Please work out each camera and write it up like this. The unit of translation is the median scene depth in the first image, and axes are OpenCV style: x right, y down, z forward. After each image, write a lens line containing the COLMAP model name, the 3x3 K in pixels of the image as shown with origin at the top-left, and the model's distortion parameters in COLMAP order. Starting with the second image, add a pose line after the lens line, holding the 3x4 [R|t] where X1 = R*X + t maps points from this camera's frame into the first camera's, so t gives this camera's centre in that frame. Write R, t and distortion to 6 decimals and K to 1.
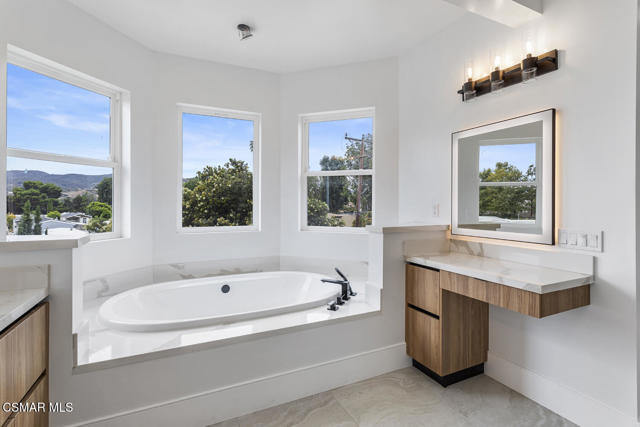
lens RADIAL K [[303.8, 0, 313.8], [0, 303.8, 202.5], [0, 0, 1]] dist [0.002918, 0.001731]
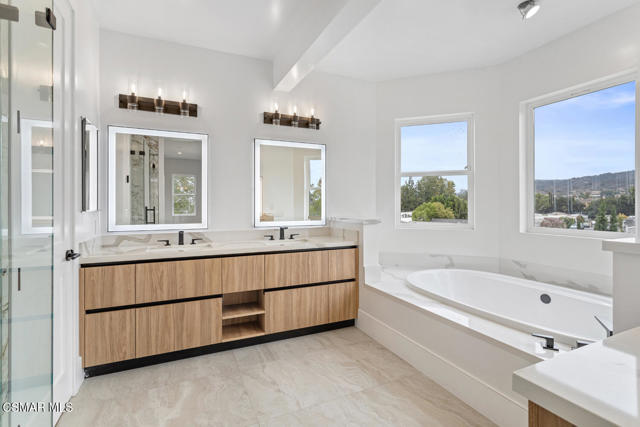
lens RADIAL K [[303.8, 0, 320.0], [0, 303.8, 207.6], [0, 0, 1]] dist [0.002918, 0.001731]
pose [[0.019279, 0.014823, -0.999704, 0.756273], [-0.002236, 0.999888, 0.014783, 0.012693], [0.999812, 0.001950, 0.019310, 0.439369]]
